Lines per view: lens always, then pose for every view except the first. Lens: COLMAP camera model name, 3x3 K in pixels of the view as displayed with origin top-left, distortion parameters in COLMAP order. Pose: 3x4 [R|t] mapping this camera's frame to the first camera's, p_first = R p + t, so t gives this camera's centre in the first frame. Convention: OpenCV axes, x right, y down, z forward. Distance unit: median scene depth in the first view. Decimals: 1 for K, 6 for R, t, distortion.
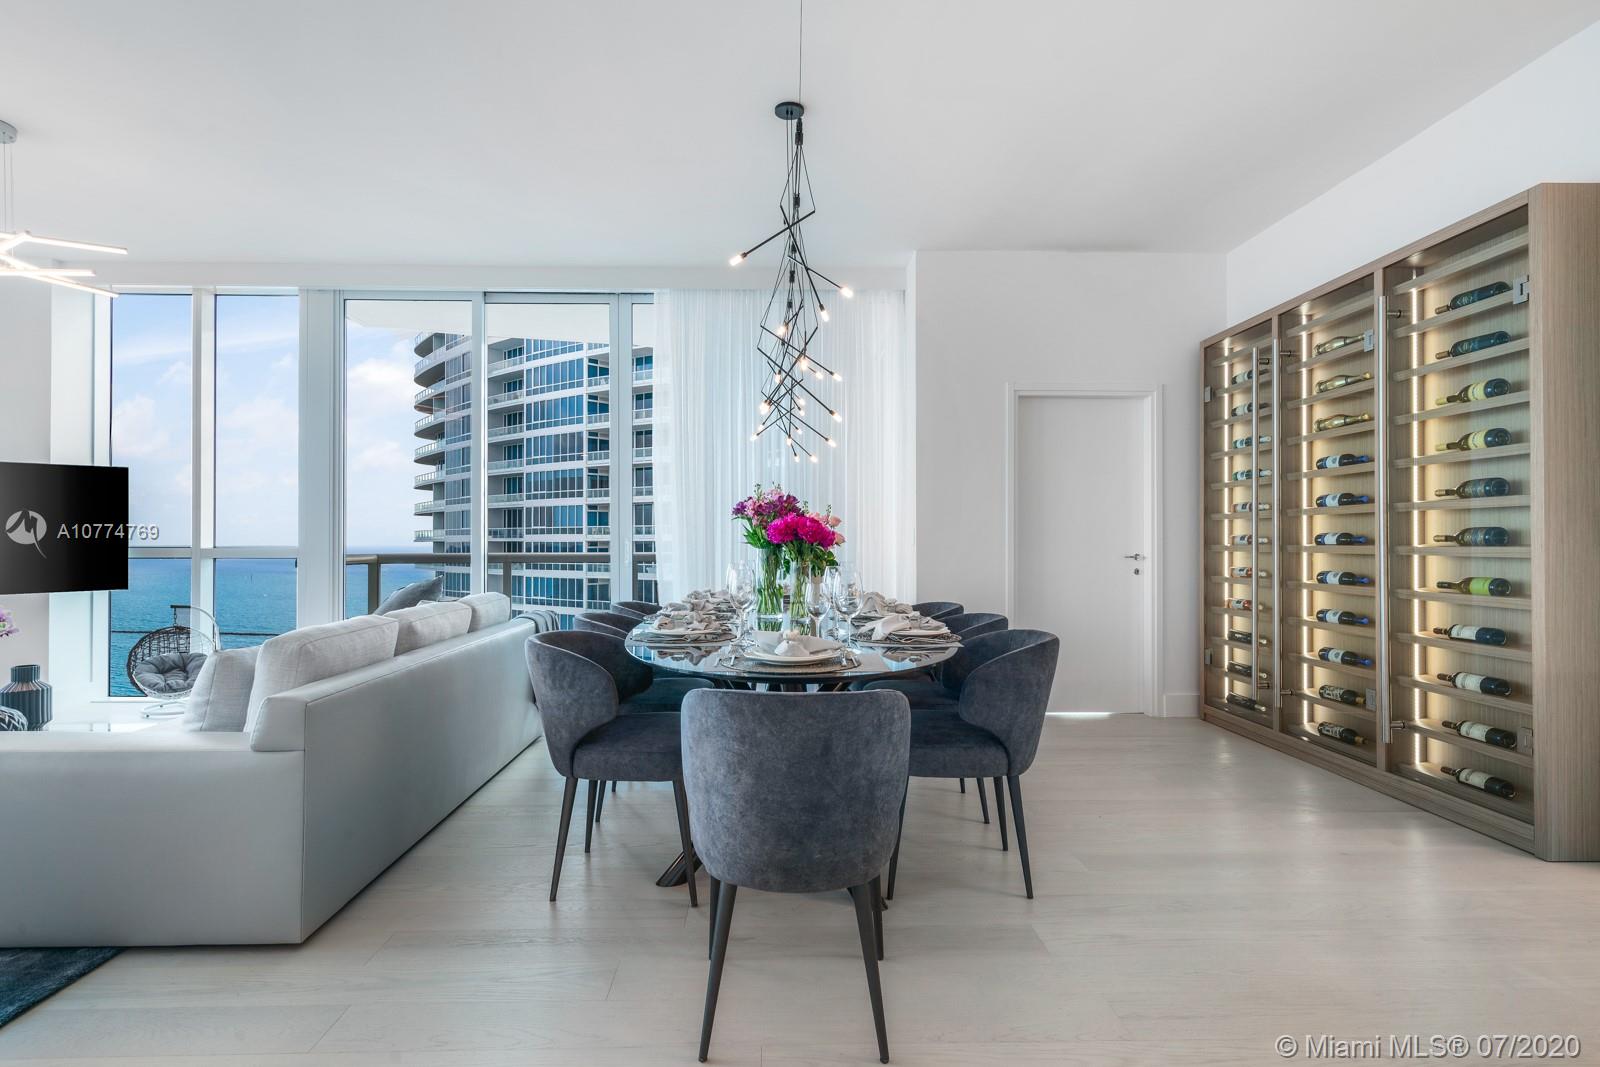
lens RADIAL K [[803.9, 0, 794.4], [0, 803.9, 537.5], [0, 0, 1]] dist [0.001692, 0.000071]
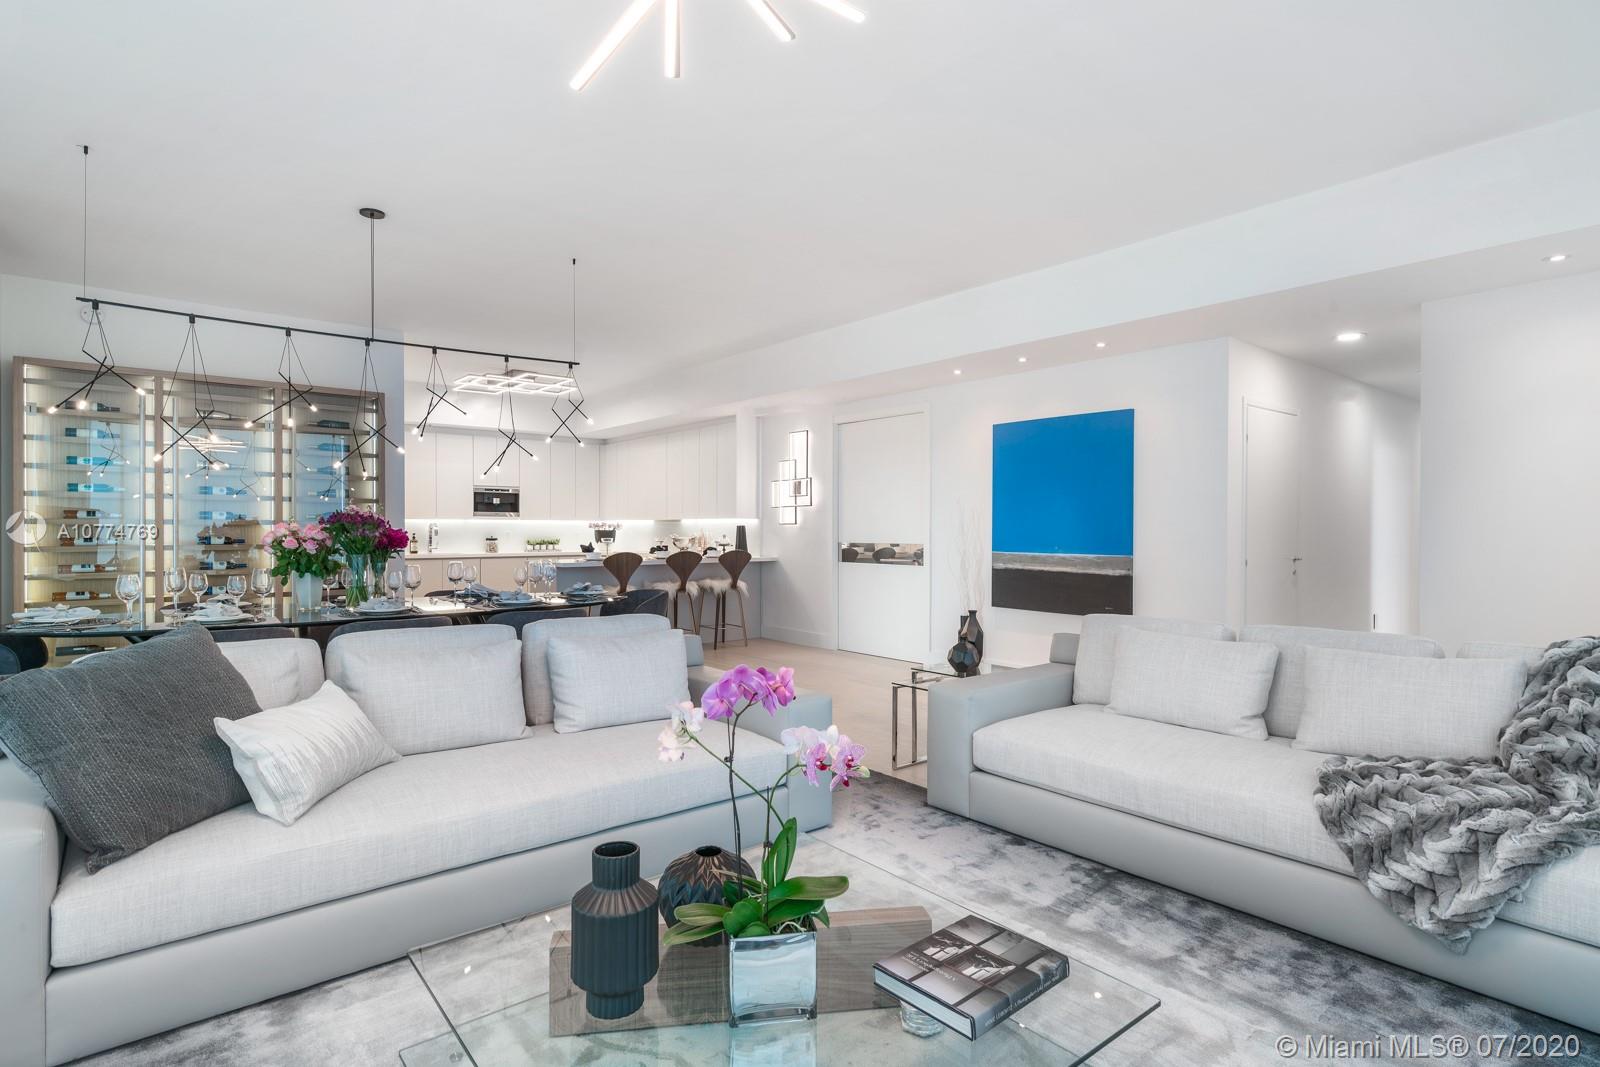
lens RADIAL K [[803.9, 0, 794.4], [0, 803.9, 537.5], [0, 0, 1]] dist [0.001692, 0.000071]
pose [[-0.625700, -0.007037, 0.780032, -1.428517], [-0.004422, 0.999975, 0.005475, -0.021313], [-0.780051, -0.000024, -0.625716, 1.273861]]
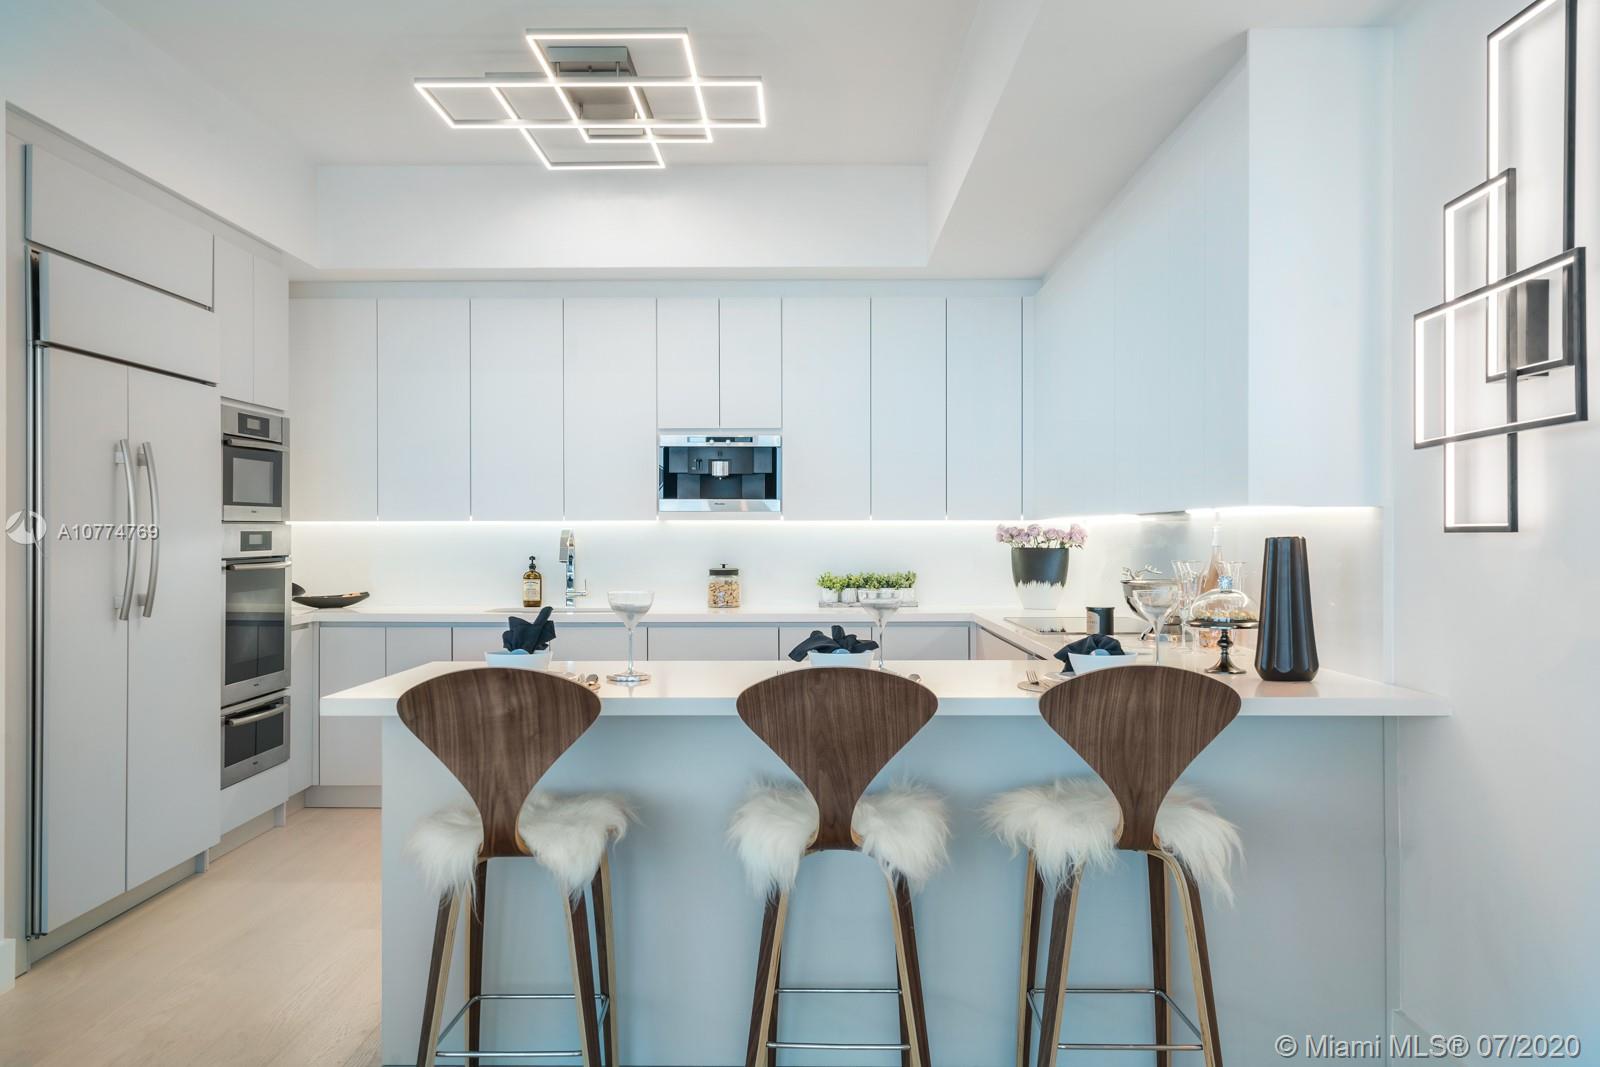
lens RADIAL K [[1378.5, 0, 797.8], [0, 1378.5, 540.7], [0, 0, 1]] dist [-0.000021, 0.004797]
pose [[0.025622, -0.002245, 0.999669, -0.256778], [-0.004332, 0.999988, 0.002357, -0.043507], [-0.999662, -0.004391, 0.025612, 0.080685]]
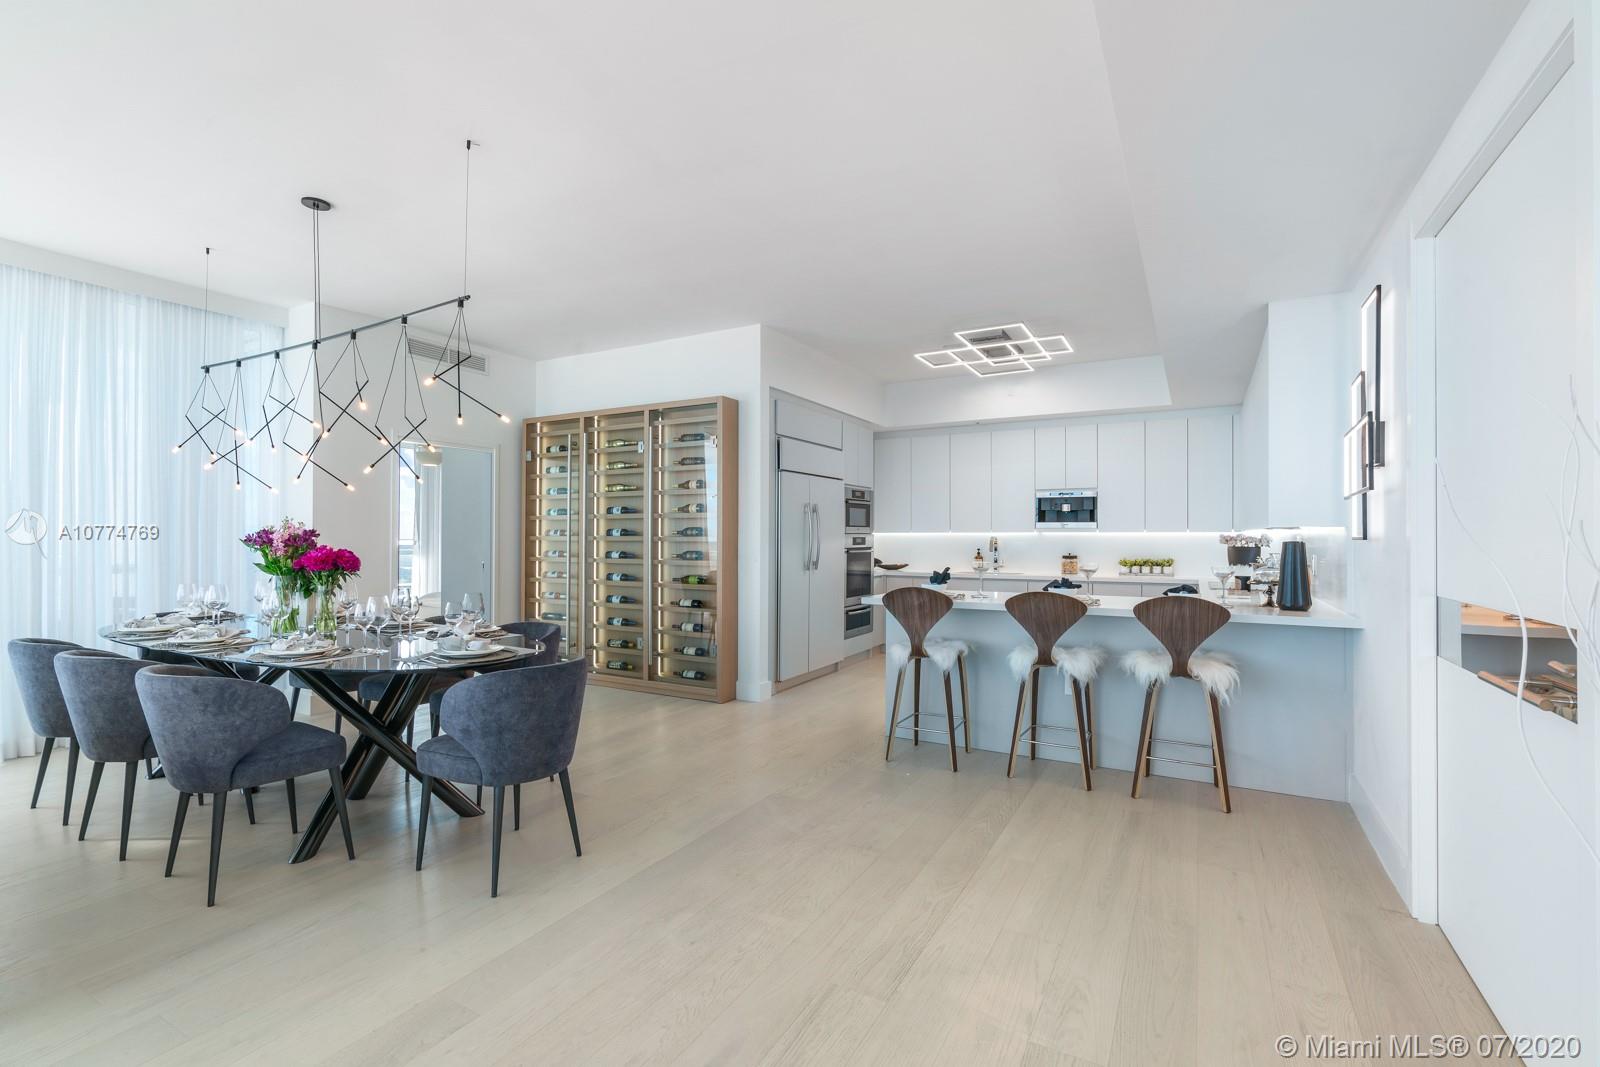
lens RADIAL K [[718.9, 0, 800.0], [0, 718.9, 533.5], [0, 0, 1]] dist [-0.001304, 0.000095]
pose [[0.499519, 0.008474, 0.866262, -0.556588], [-0.007728, 0.999956, -0.005326, -0.046141], [-0.866268, -0.004034, 0.499562, -0.140729]]
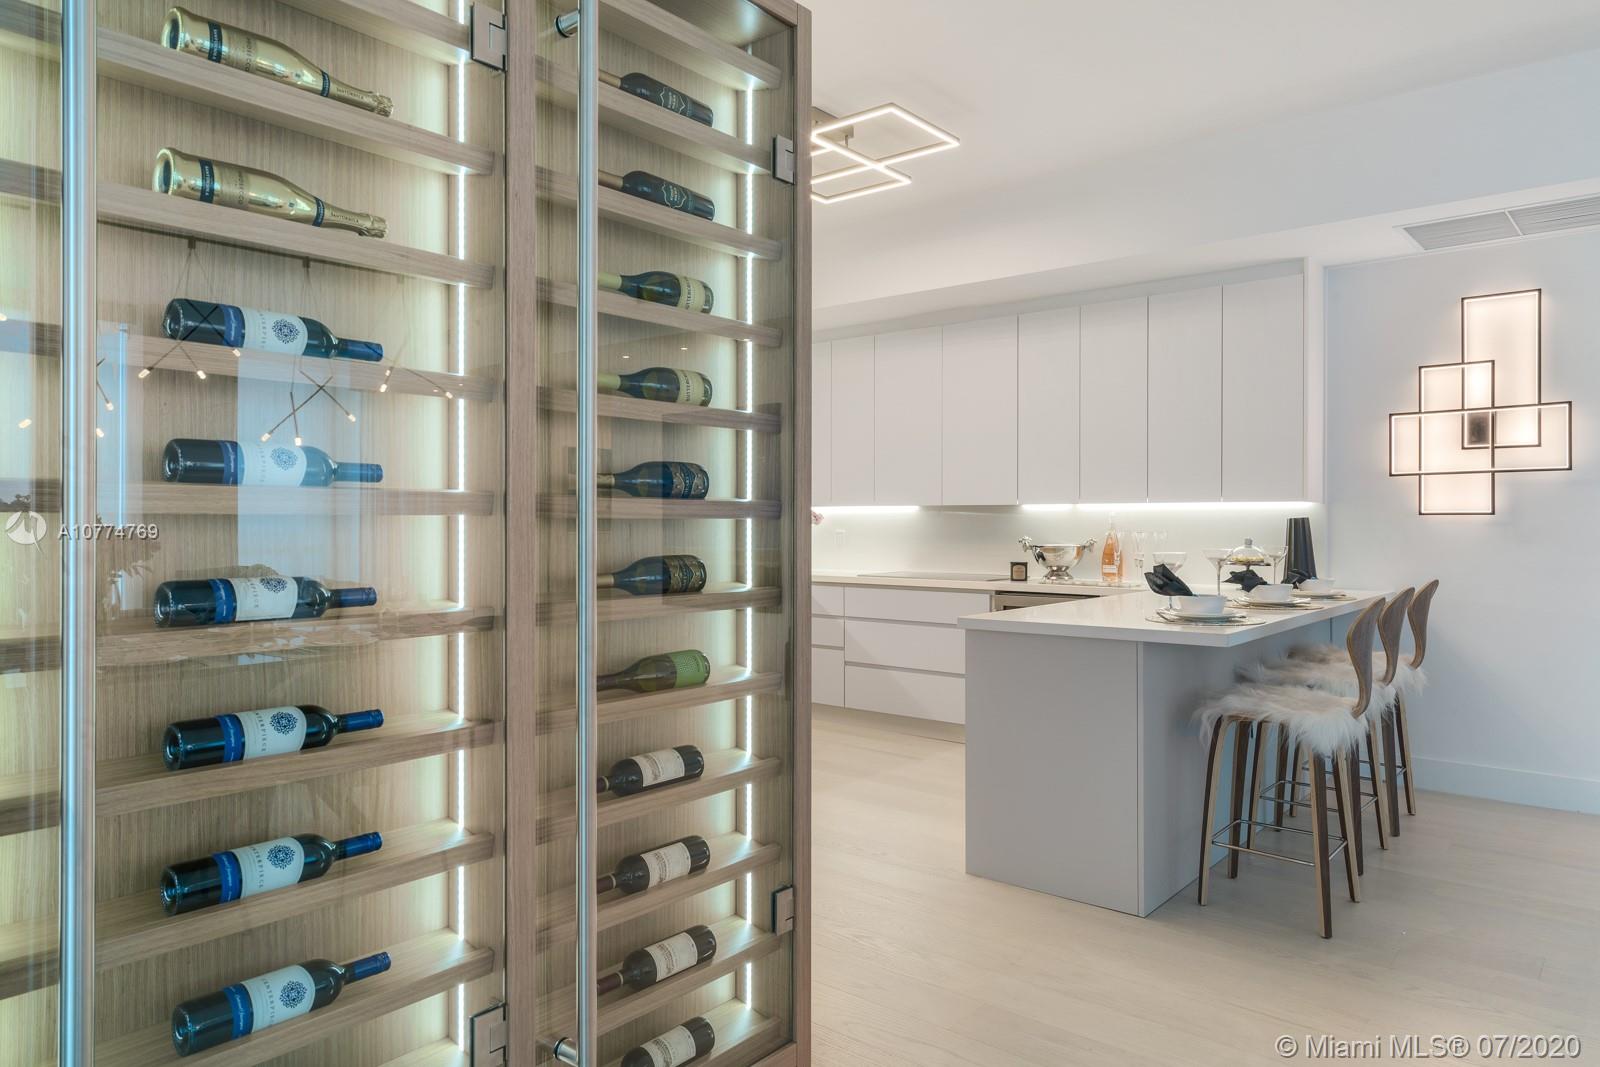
lens RADIAL K [[1056.5, 0, 799.4], [0, 1056.5, 522.8], [0, 0, 1]] dist [0.006124, 0.000391]
pose [[-0.762391, 0.000675, 0.647117, 0.319032], [-0.003277, 0.999983, -0.004903, -0.028602], [-0.647109, -0.005859, -0.762375, 1.341623]]
